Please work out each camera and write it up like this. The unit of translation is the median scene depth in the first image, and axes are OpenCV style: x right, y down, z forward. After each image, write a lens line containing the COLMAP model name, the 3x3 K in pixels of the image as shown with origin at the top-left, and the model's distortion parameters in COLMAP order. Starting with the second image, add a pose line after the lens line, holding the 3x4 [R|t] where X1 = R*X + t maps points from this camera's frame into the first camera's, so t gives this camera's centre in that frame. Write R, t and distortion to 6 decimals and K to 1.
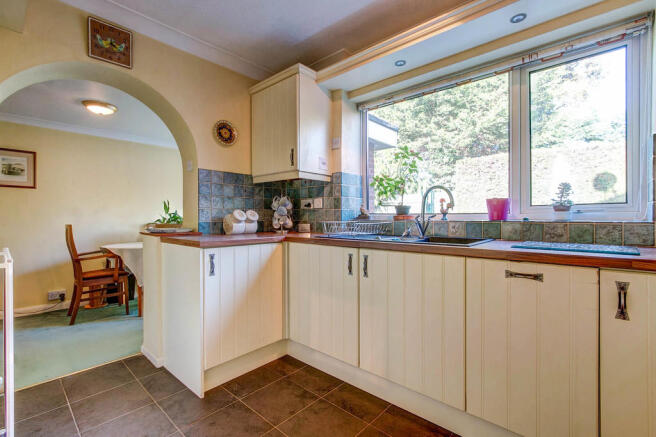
lens RADIAL K [[298.7, 0, 325.1], [0, 298.7, 217.9], [0, 0, 1]] dist [0.000013, 0.000072]
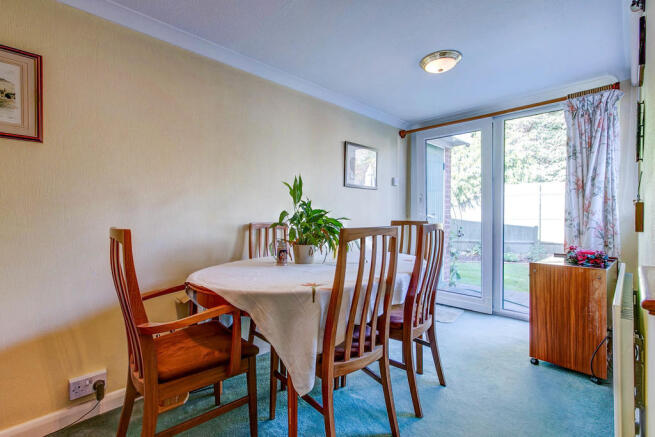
lens RADIAL K [[299.5, 0, 326.4], [0, 299.5, 216.3], [0, 0, 1]] dist [0.001312, 0.000392]
pose [[0.997981, 0.000318, -0.063505, -0.725249], [-0.000411, 0.999999, -0.001455, 0.010882], [0.063504, 0.001478, 0.997980, 0.810939]]
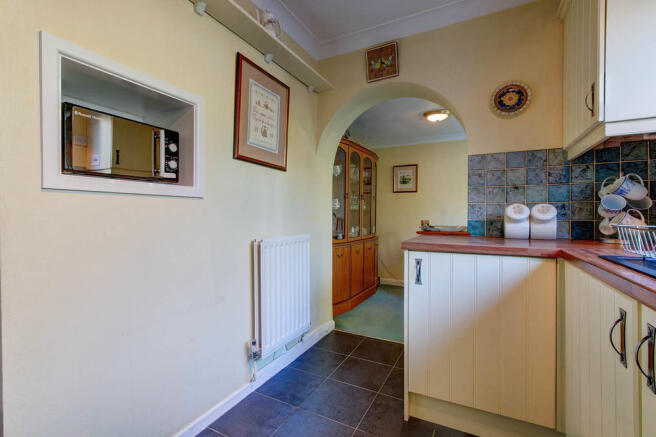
lens RADIAL K [[300.0, 0, 326.9], [0, 300.0, 216.3], [0, 0, 1]] dist [0.001312, 0.000392]
pose [[0.247557, 0.008530, -0.968836, 0.272477], [-0.004128, 0.999961, 0.007750, -0.001755], [0.968865, 0.002081, 0.247583, 0.399119]]
